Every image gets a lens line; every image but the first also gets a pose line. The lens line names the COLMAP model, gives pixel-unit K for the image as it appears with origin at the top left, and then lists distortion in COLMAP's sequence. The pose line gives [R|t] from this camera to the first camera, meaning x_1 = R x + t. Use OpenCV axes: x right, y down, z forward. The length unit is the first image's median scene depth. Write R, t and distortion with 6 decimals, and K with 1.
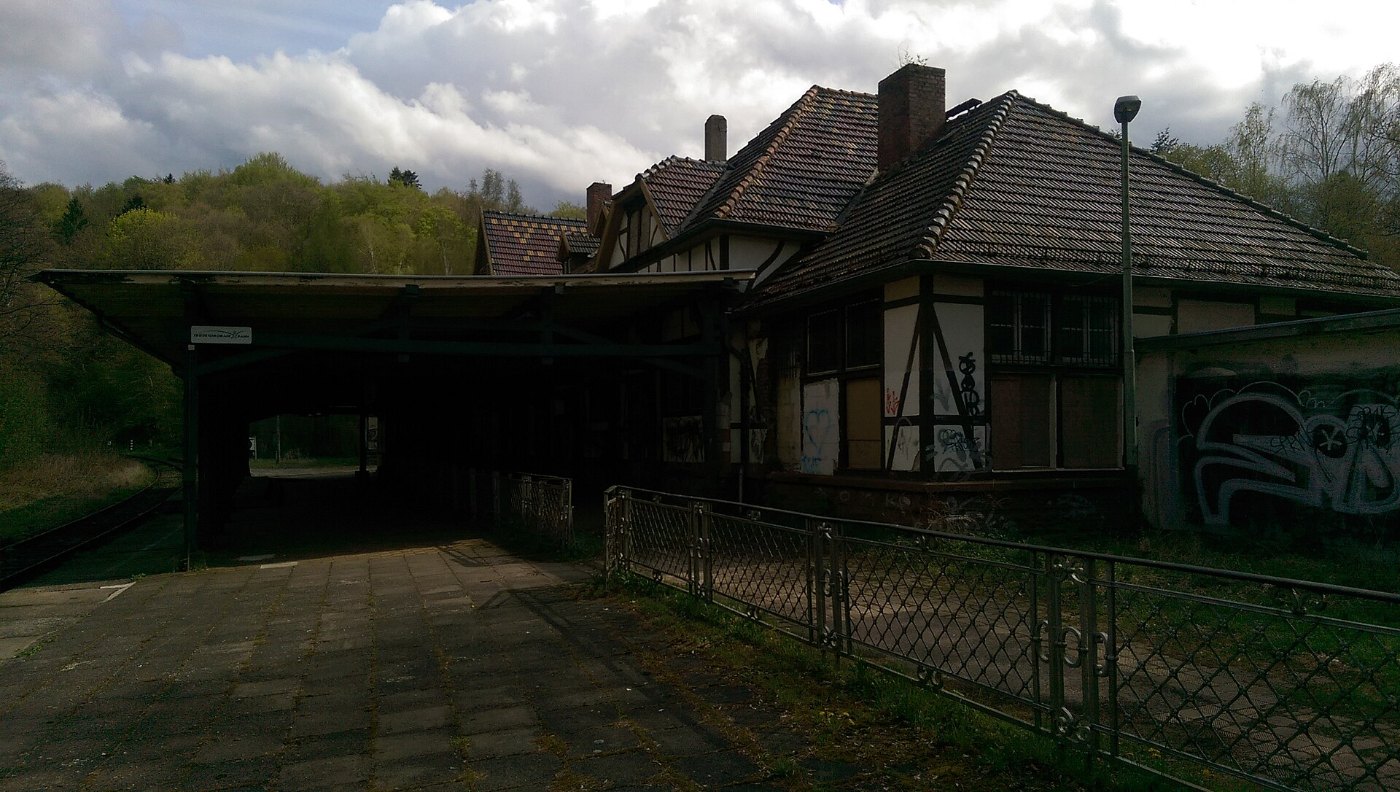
lens RADIAL K [[1000.5, 0, 738.0], [0, 1000.5, 396.7], [0, 0, 1]] dist [0.065399, -0.086053]
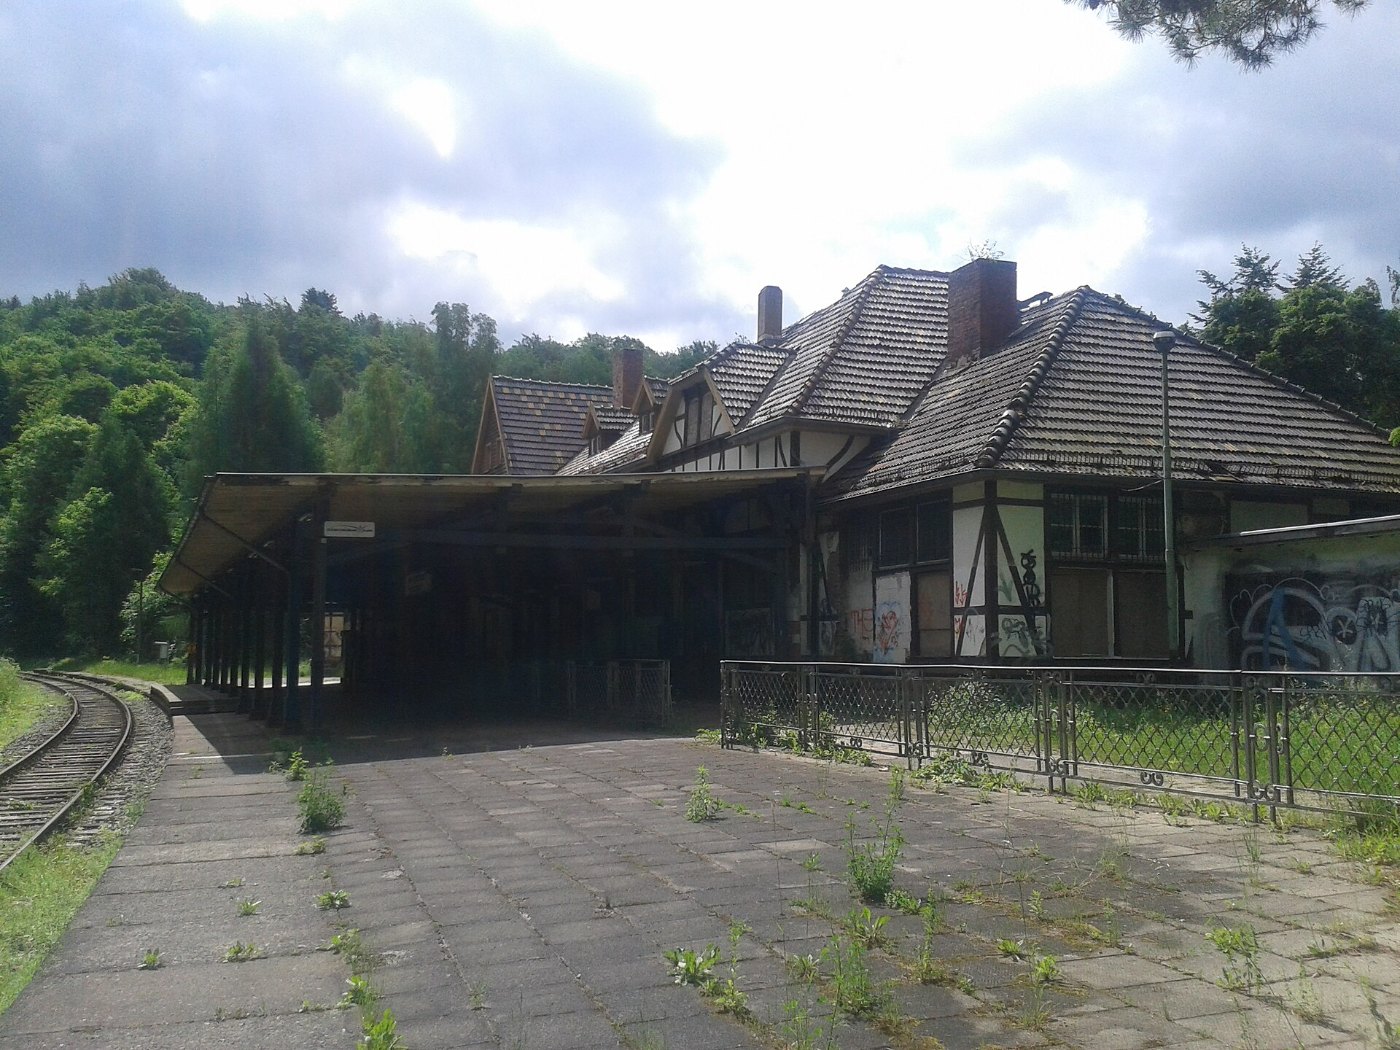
lens RADIAL K [[1387.8, 0, 700.0], [0, 1387.8, 525.0], [0, 0, 1]] dist [0.181476, -0.436377]
pose [[0.999232, 0.005164, -0.038844, -0.072411], [-0.007181, 0.998623, -0.051961, 0.011663], [0.038522, 0.052200, 0.997893, -0.540351]]
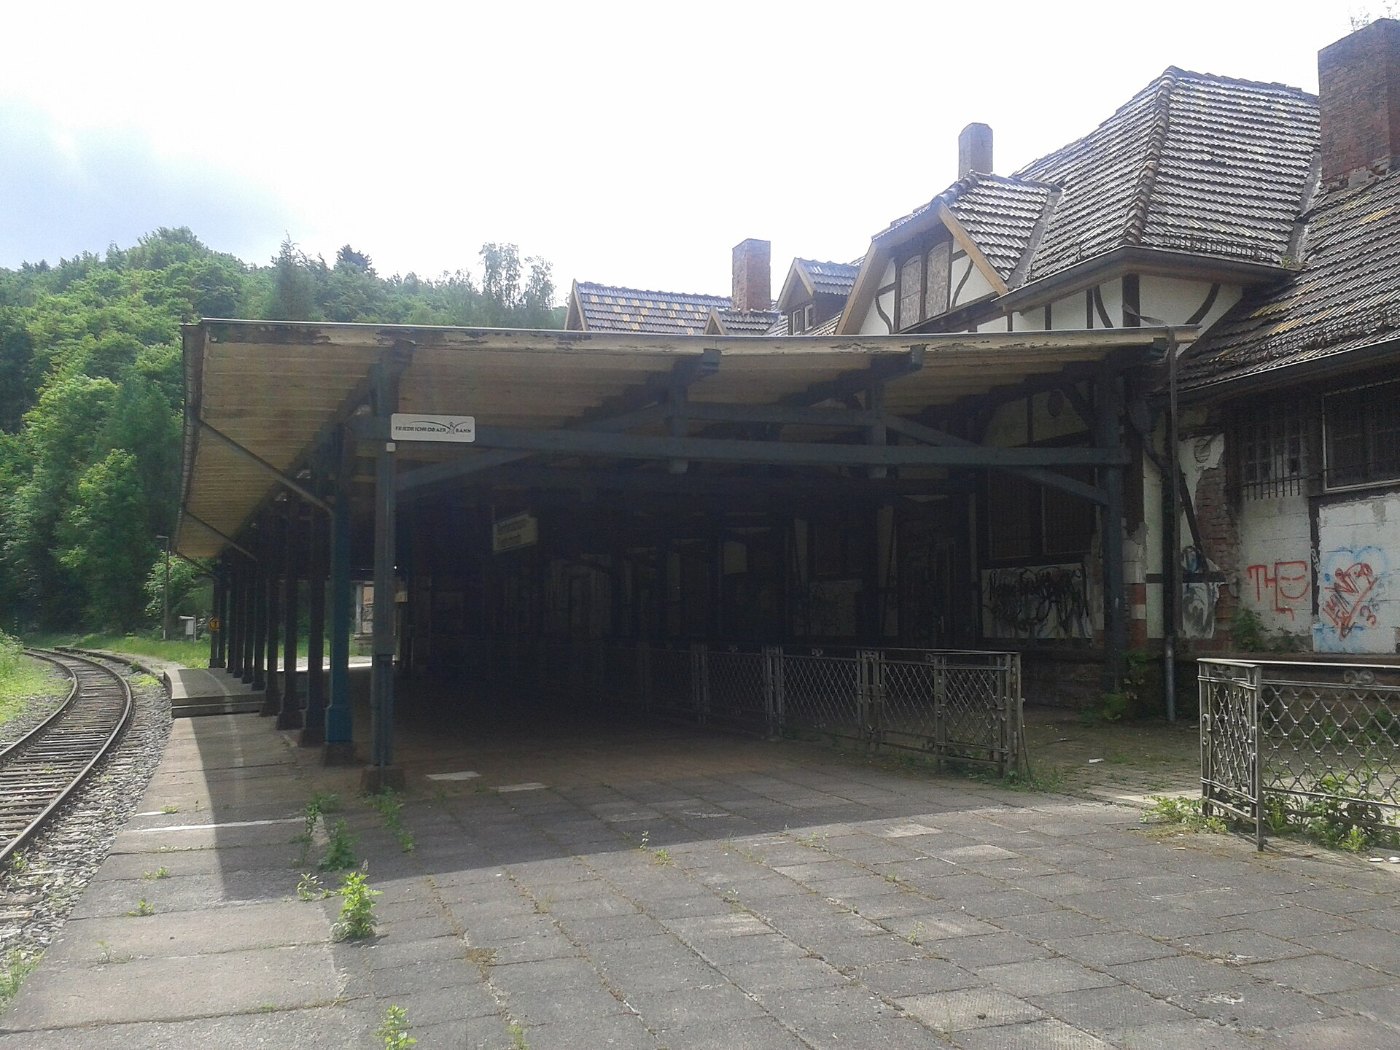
lens RADIAL K [[1387.8, 0, 700.0], [0, 1387.8, 525.0], [0, 0, 1]] dist [0.181476, -0.436377]
pose [[0.997902, -0.003313, -0.064660, -0.298027], [0.001372, 0.999548, -0.030034, 0.028758], [0.064730, 0.029883, 0.997455, 0.138583]]
